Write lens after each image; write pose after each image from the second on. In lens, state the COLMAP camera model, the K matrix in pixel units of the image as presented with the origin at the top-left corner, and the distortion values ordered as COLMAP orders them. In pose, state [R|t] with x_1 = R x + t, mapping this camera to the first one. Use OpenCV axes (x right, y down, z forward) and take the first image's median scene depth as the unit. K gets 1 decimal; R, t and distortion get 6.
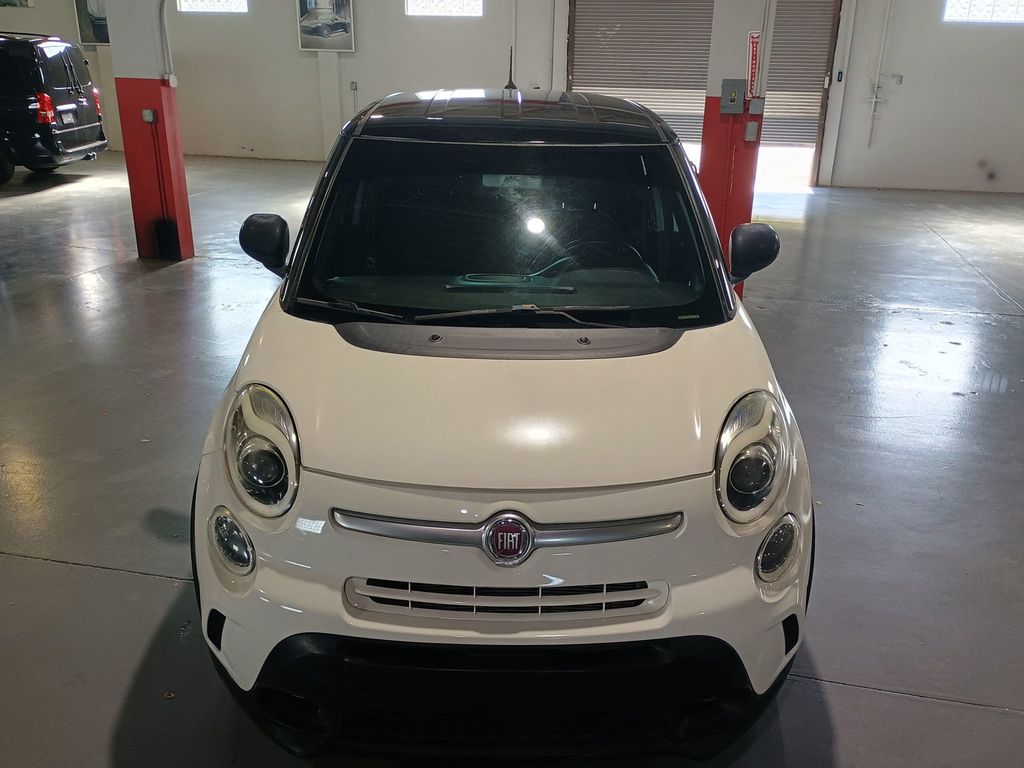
lens RADIAL K [[811.1, 0, 512.0], [0, 811.1, 384.0], [0, 0, 1]] dist [0.042195, -0.015224]
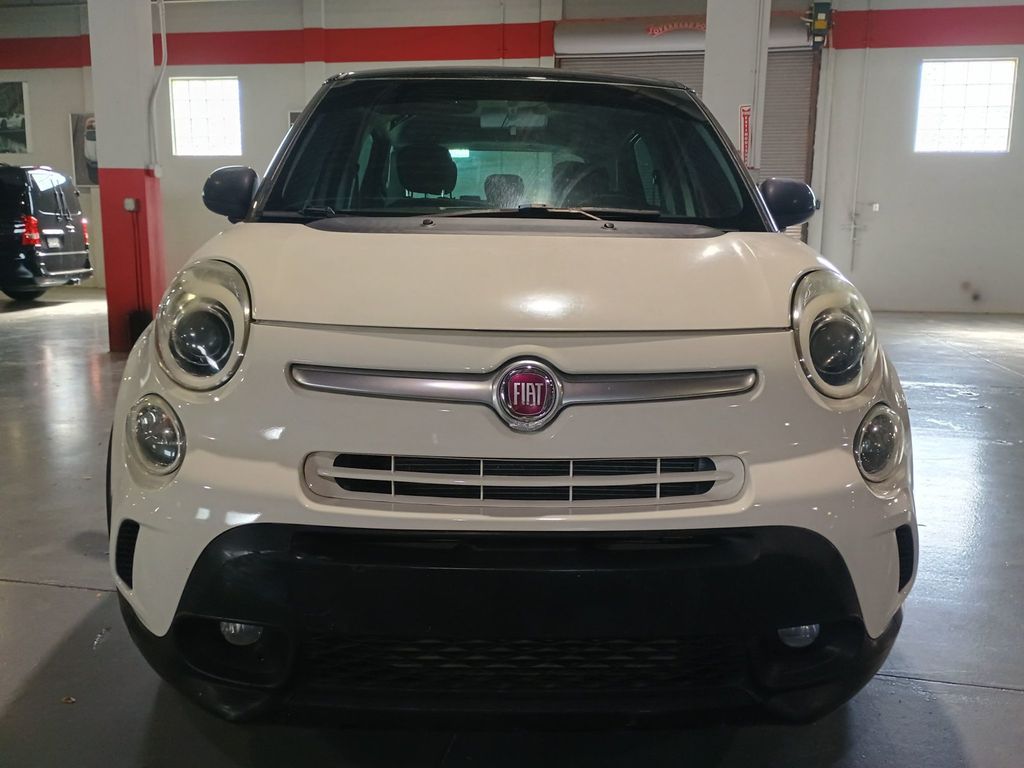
lens RADIAL K [[825.8, 0, 508.0], [0, 825.8, 387.6], [0, 0, 1]] dist [0.037672, 0.001650]
pose [[0.999892, -0.006141, 0.013327, -0.008183], [0.008341, 0.985094, -0.171815, 0.079969], [-0.012073, 0.171908, 0.985039, 0.065273]]
